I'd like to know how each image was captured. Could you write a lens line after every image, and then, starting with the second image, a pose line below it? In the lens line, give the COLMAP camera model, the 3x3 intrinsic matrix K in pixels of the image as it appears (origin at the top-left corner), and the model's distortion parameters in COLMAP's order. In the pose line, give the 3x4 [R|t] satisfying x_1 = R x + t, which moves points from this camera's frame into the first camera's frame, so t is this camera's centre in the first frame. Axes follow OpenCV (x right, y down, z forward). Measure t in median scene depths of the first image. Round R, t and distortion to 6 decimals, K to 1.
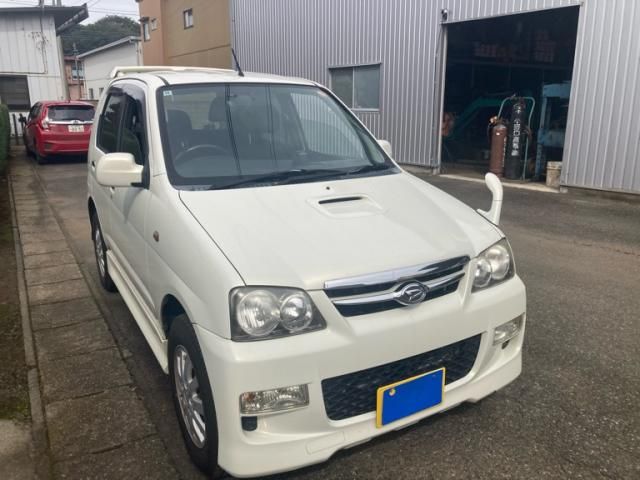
lens RADIAL K [[524.8, 0, 320.0], [0, 524.8, 240.0], [0, 0, 1]] dist [0.010835, 0.005380]
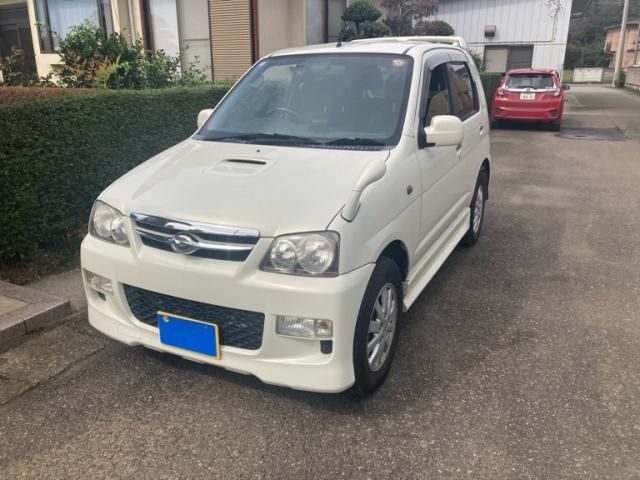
lens RADIAL K [[530.4, 0, 320.0], [0, 530.4, 240.0], [0, 0, 1]] dist [0.003923, 0.015039]
pose [[0.562933, 0.251742, -0.787231, 0.789951], [-0.208544, 0.964929, 0.159440, -0.095348], [0.799760, 0.074418, 0.595690, 0.349603]]
